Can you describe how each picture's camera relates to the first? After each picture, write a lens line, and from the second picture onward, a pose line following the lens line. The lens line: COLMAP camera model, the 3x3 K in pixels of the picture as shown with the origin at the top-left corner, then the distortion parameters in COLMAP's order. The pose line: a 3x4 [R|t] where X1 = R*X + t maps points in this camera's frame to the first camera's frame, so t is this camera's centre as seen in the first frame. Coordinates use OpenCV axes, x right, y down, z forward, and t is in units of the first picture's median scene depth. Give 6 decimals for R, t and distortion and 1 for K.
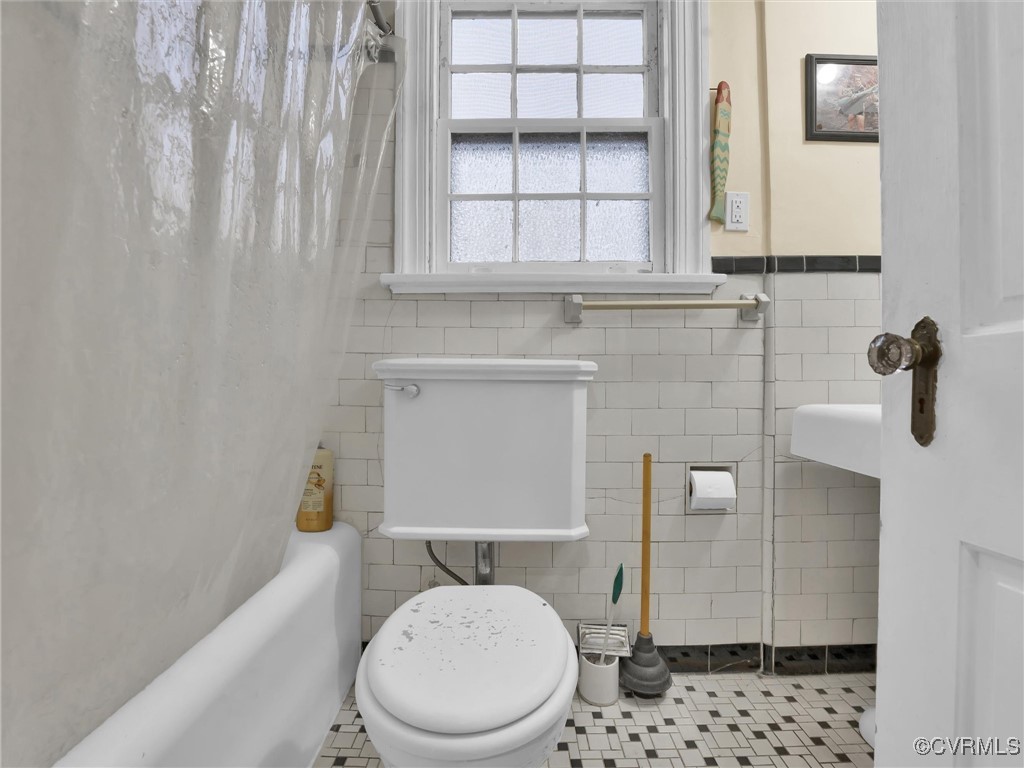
lens RADIAL K [[482.6, 0, 510.3], [0, 482.6, 379.9], [0, 0, 1]] dist [-0.024961, 0.001629]
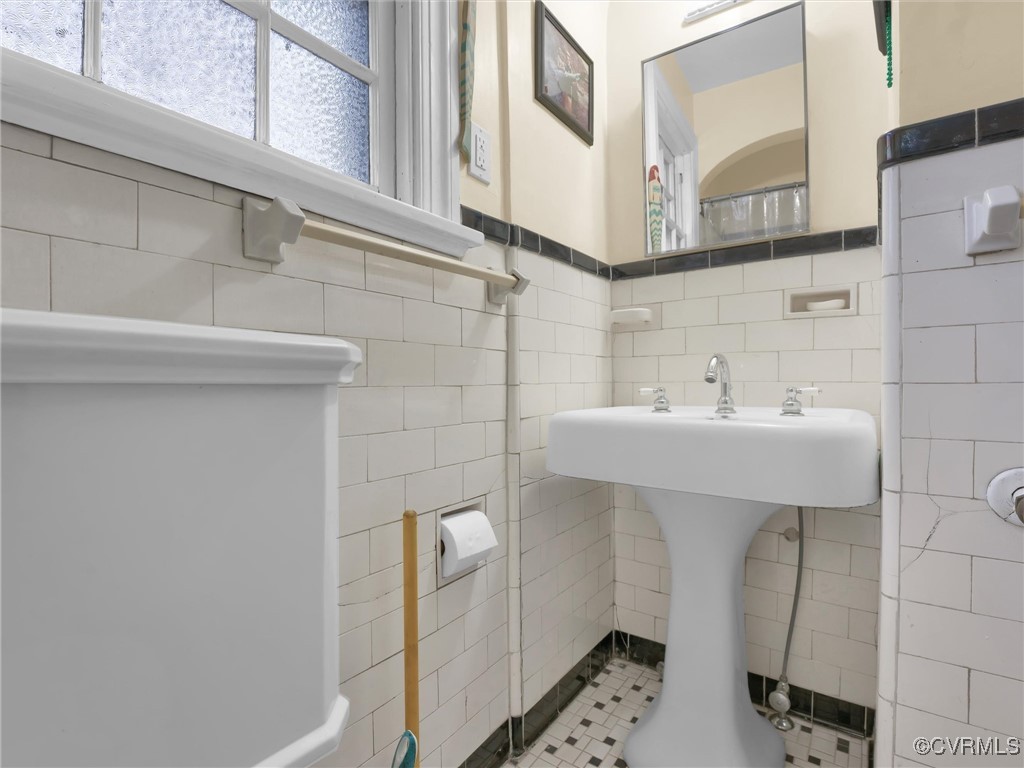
lens RADIAL K [[482.6, 0, 494.8], [0, 482.6, 393.0], [0, 0, 1]] dist [-0.024961, 0.001629]
pose [[0.611359, -0.017687, 0.791156, -0.101255], [0.009409, 0.999842, 0.015082, 0.004472], [-0.791297, -0.001776, 0.611429, 0.538793]]
